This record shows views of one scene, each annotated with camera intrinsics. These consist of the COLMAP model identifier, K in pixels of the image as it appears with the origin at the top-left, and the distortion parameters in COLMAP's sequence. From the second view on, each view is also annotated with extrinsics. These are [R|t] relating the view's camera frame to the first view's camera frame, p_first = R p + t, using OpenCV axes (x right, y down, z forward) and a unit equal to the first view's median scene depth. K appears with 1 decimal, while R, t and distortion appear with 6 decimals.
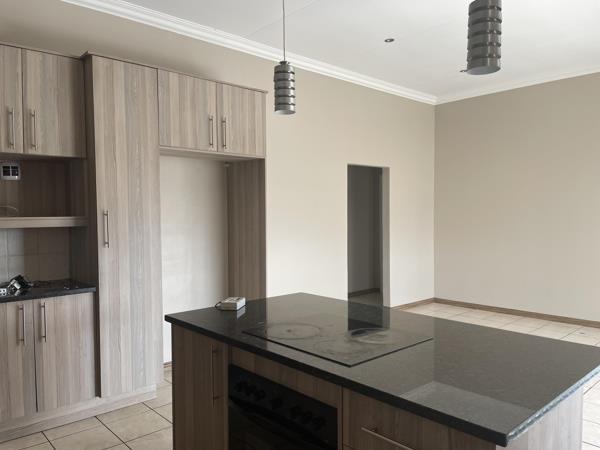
lens RADIAL K [[456.2, 0, 300.0], [0, 456.2, 225.0], [0, 0, 1]] dist [0.119356, -0.154853]
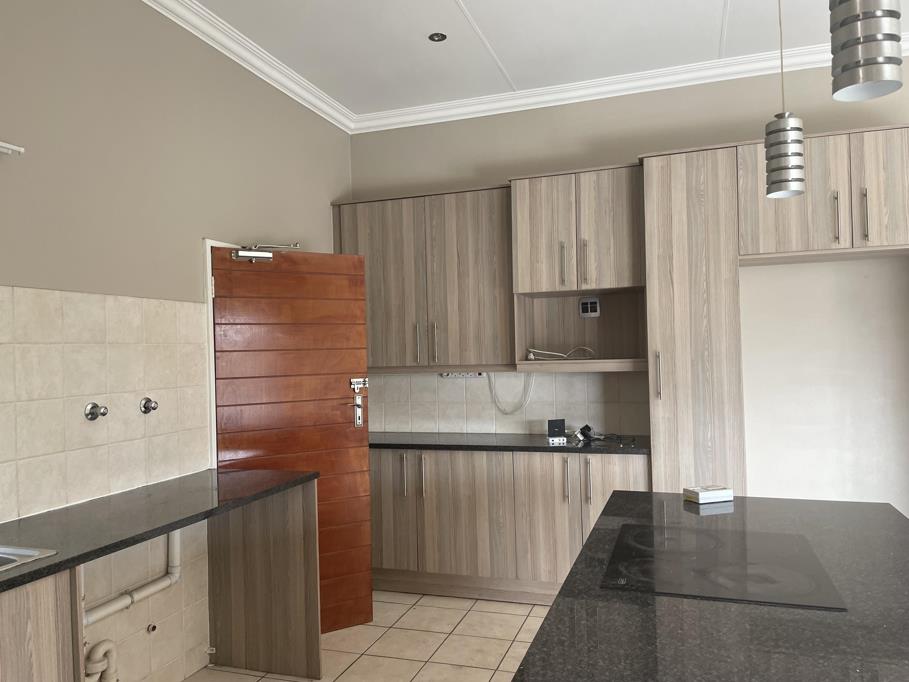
lens RADIAL K [[691.2, 0, 454.5], [0, 691.2, 341.0], [0, 0, 1]] dist [0.119356, -0.154853]
pose [[0.484112, -0.016644, -0.874848, 0.424613], [-0.002599, 0.999787, -0.020459, -0.024026], [0.875002, 0.012179, 0.483966, 0.133080]]
